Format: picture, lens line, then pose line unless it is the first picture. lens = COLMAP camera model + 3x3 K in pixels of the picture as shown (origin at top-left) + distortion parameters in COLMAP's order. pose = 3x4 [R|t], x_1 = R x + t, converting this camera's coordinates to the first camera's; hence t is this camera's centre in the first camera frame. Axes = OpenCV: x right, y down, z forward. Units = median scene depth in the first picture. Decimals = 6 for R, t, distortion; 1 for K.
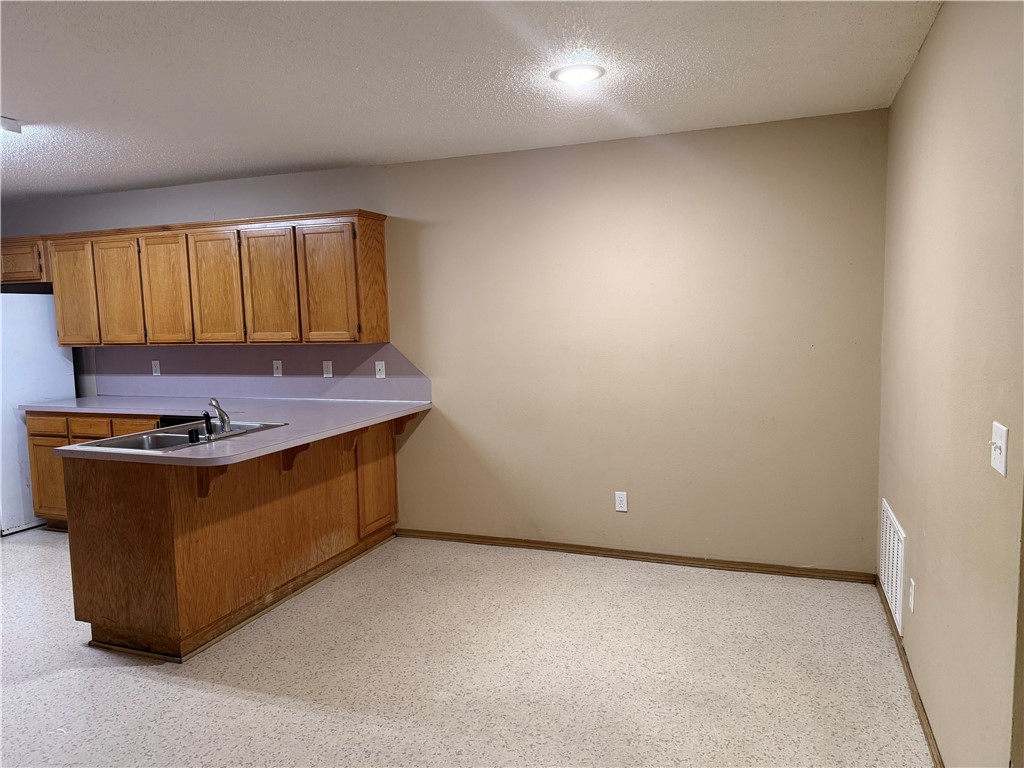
lens RADIAL K [[722.2, 0, 512.0], [0, 722.2, 384.0], [0, 0, 1]] dist [0.126448, -0.196521]
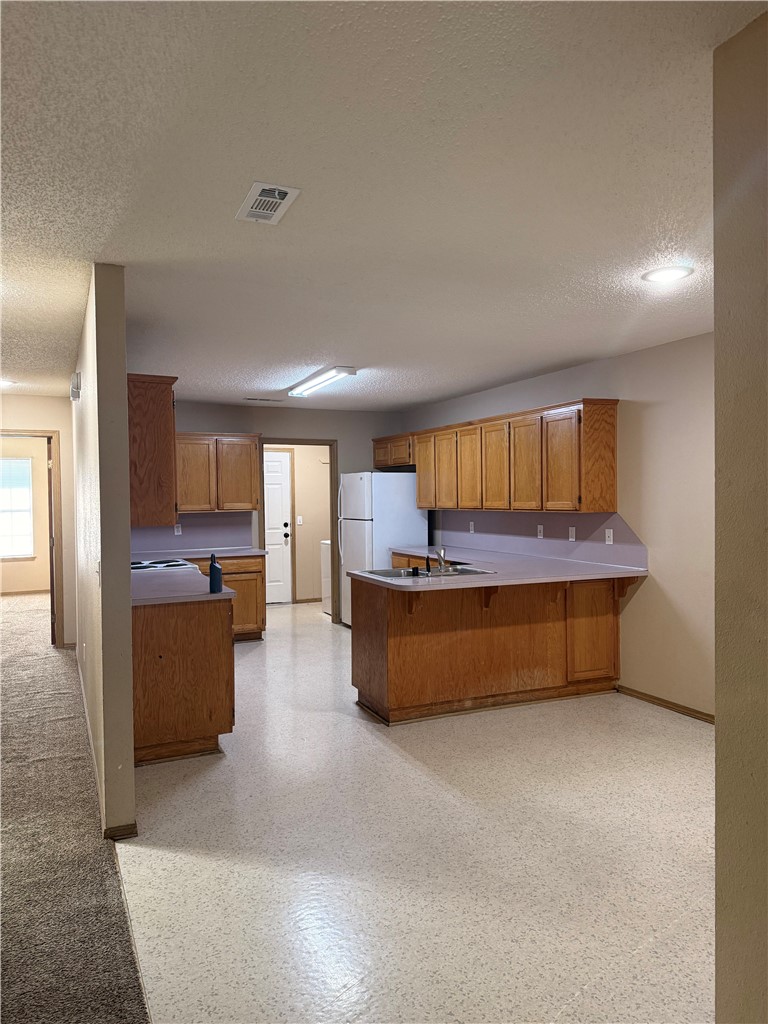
lens RADIAL K [[722.2, 0, 384.0], [0, 722.2, 512.0], [0, 0, 1]] dist [0.126448, -0.196521]
pose [[0.704556, 0.030691, -0.708985, 0.382838], [-0.073308, 0.996867, -0.029696, 0.000829], [0.705852, 0.072897, 0.704598, -0.034768]]
